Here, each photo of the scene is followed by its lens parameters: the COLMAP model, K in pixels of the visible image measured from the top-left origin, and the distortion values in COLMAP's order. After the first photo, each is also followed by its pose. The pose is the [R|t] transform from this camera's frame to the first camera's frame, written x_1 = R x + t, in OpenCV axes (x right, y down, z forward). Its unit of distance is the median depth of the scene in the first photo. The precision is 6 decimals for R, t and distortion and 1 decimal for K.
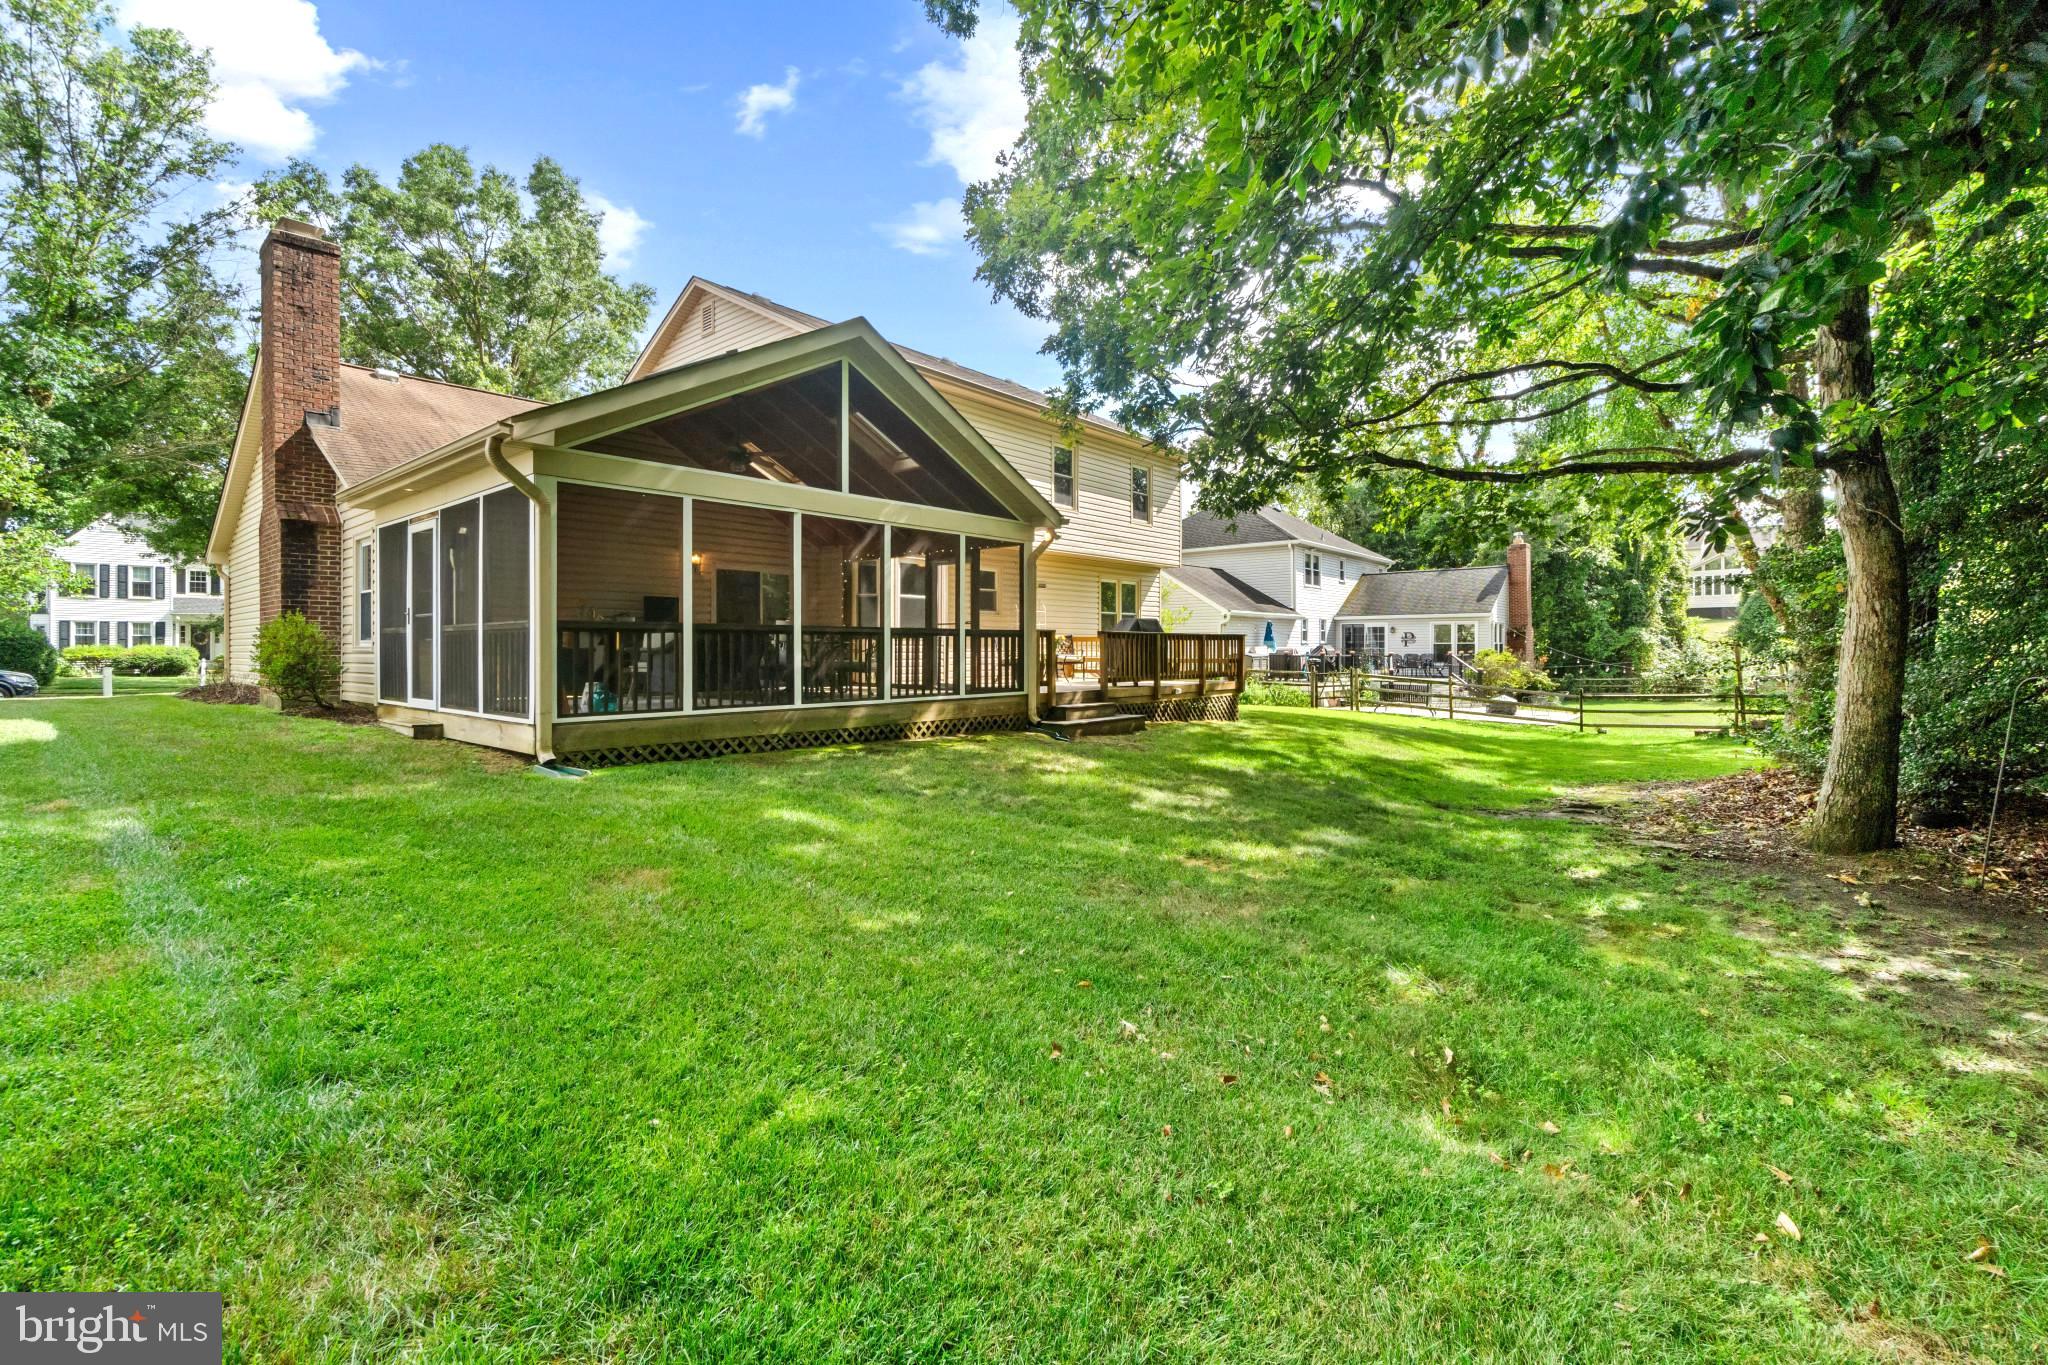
lens RADIAL K [[878.1, 0, 1018.6], [0, 878.1, 667.7], [0, 0, 1]] dist [0.011424, -0.000067]
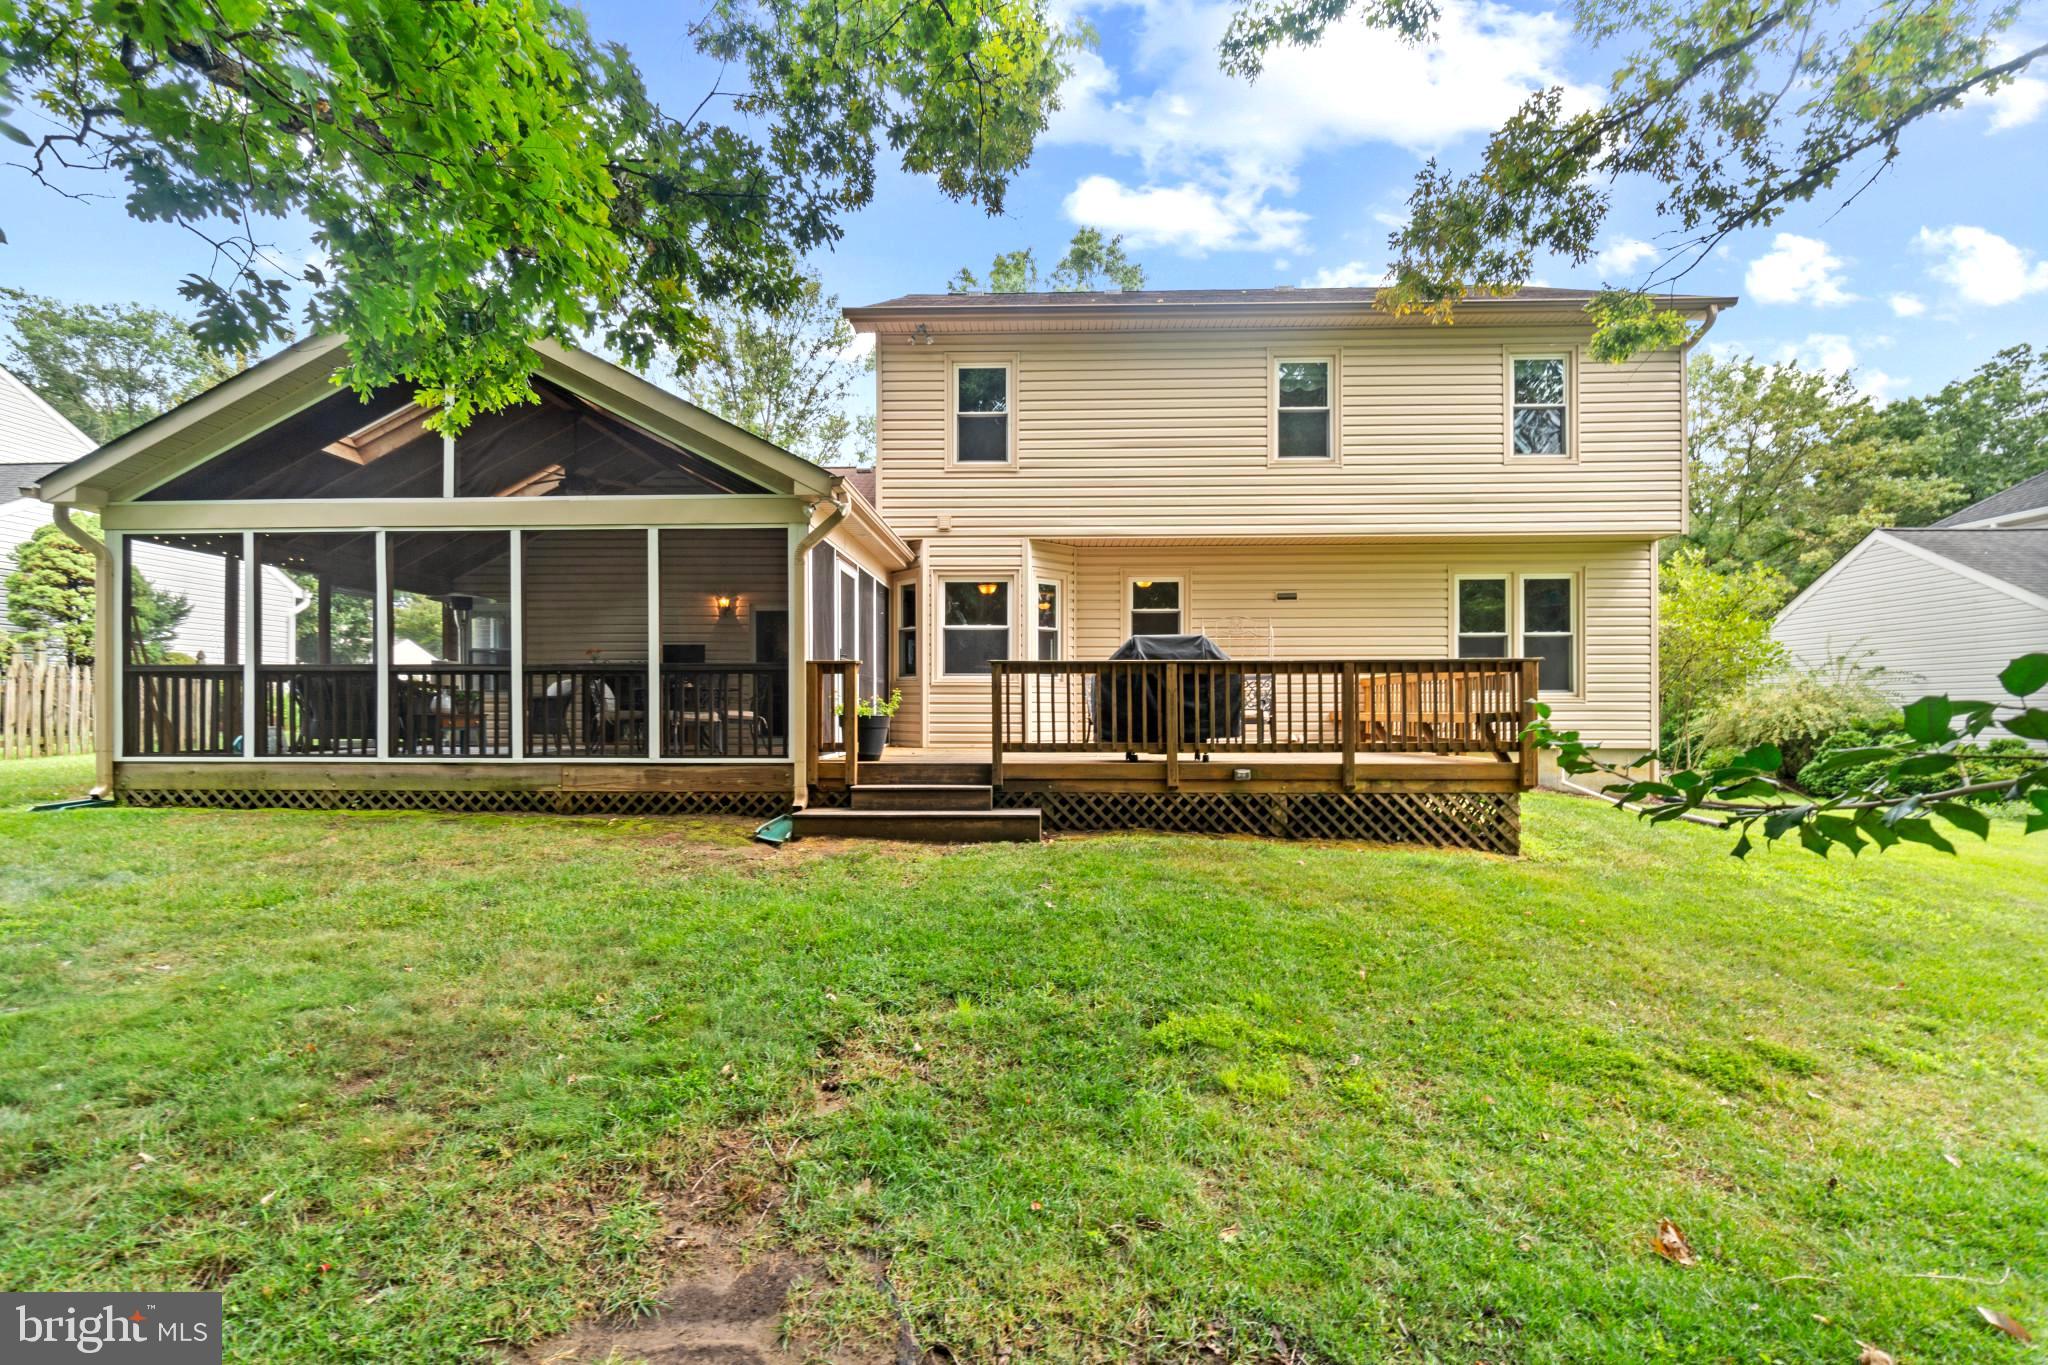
lens RADIAL K [[878.1, 0, 1018.6], [0, 878.1, 667.7], [0, 0, 1]] dist [0.011424, -0.000067]
pose [[0.643078, -0.021325, -0.765504, 0.609681], [-0.018065, 0.998912, -0.043003, -0.013892], [0.765588, 0.041483, 0.641993, 0.713501]]
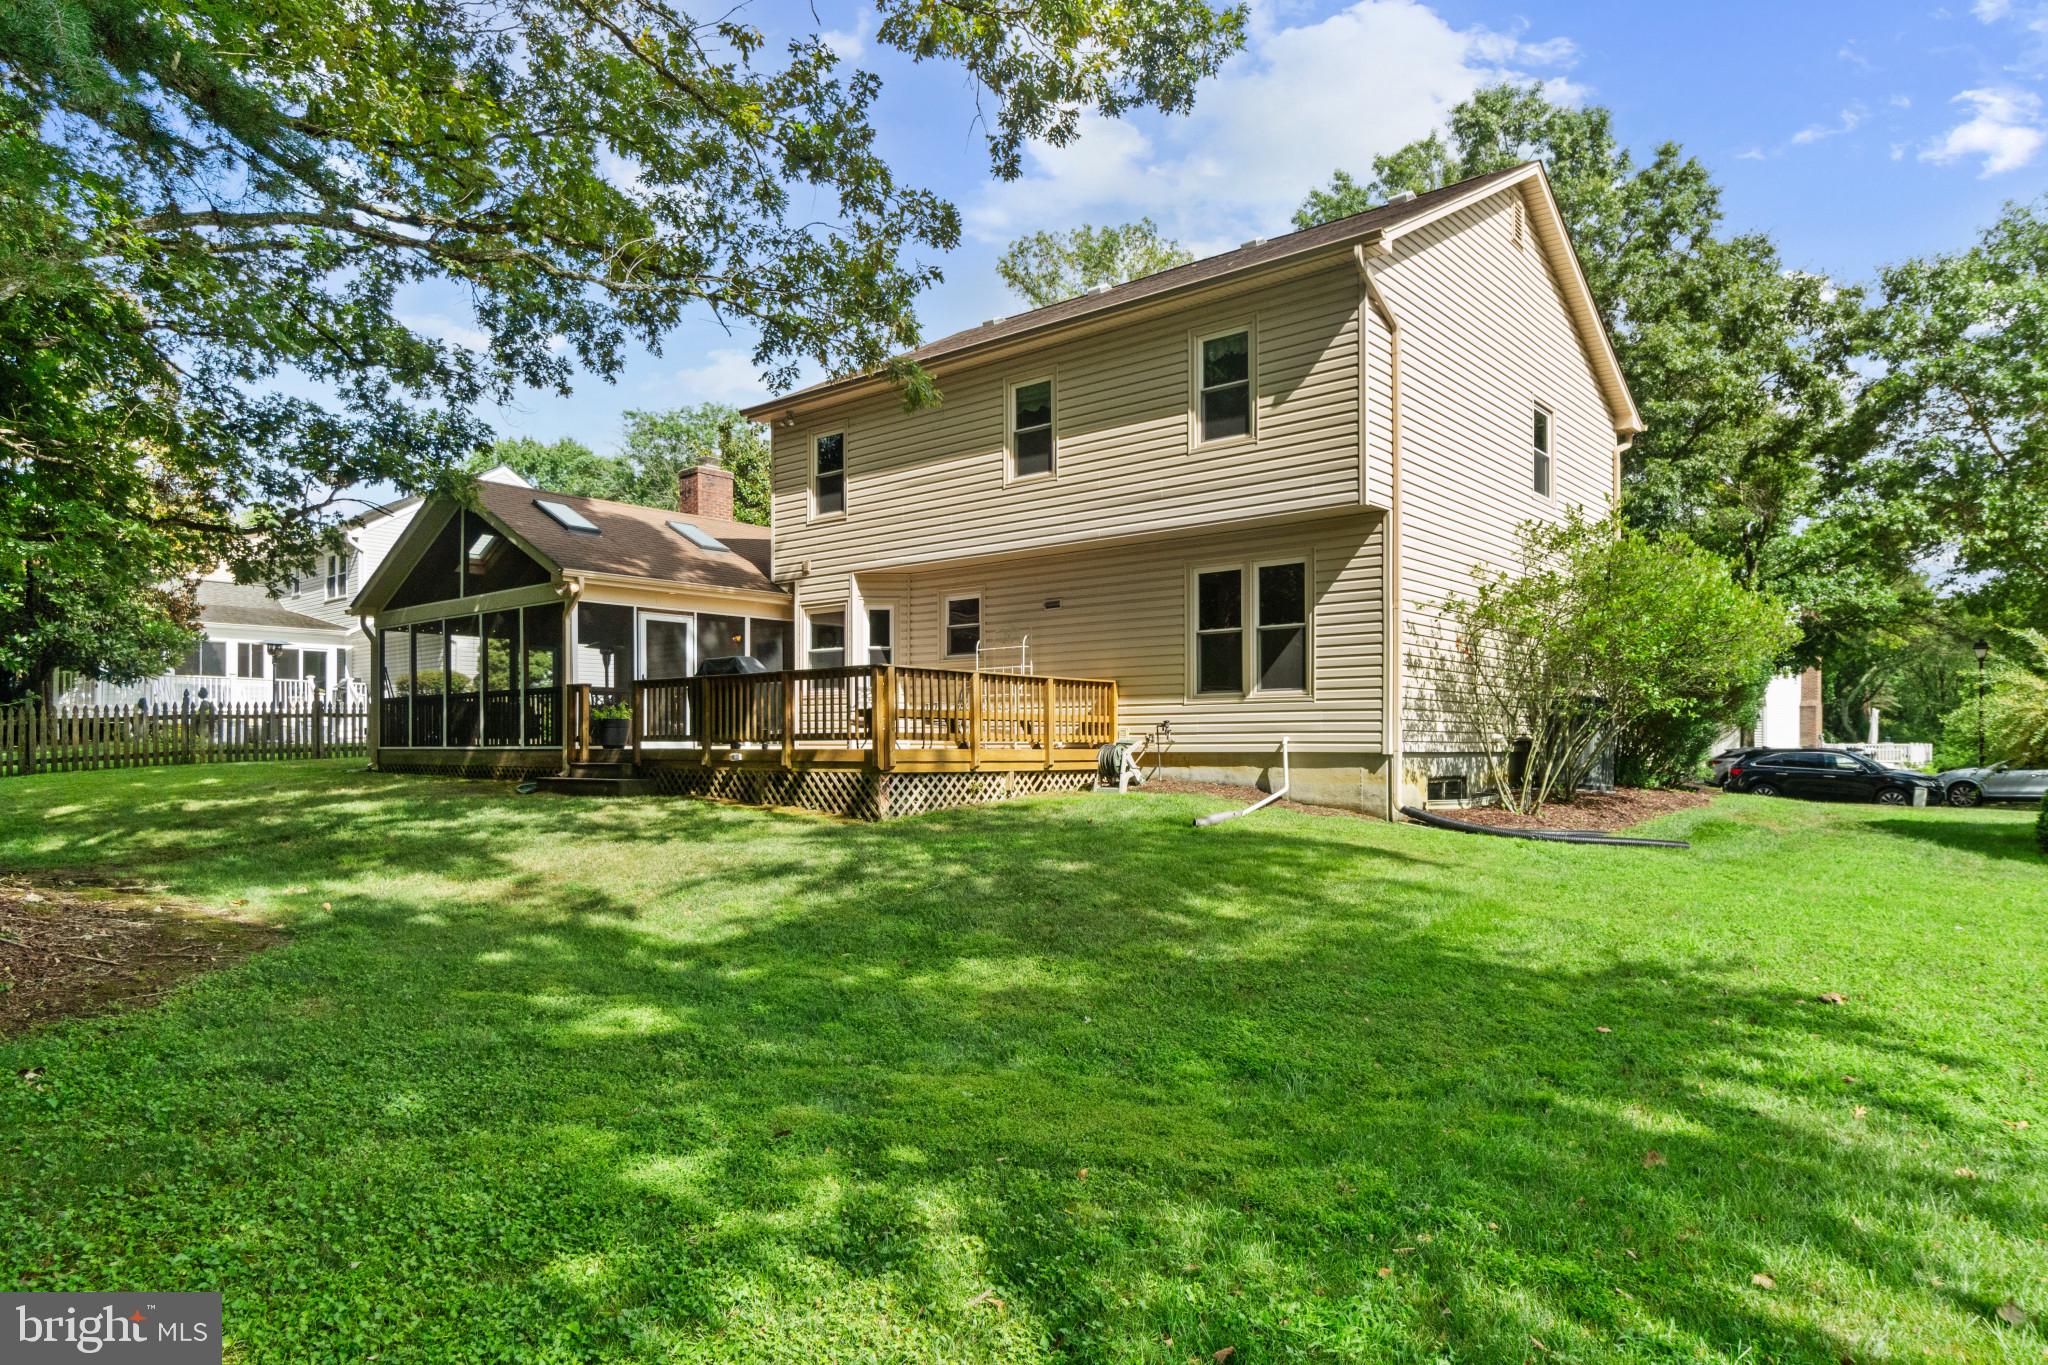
lens RADIAL K [[1187.9, 0, 1024.0], [0, 1187.9, 682.5], [0, 0, 1]] dist [0.042126, 0.000087]
pose [[0.020508, -0.025253, -0.999471, 1.346008], [-0.008230, 0.999643, -0.025426, -0.014560], [0.999756, 0.008747, 0.020293, 1.424259]]
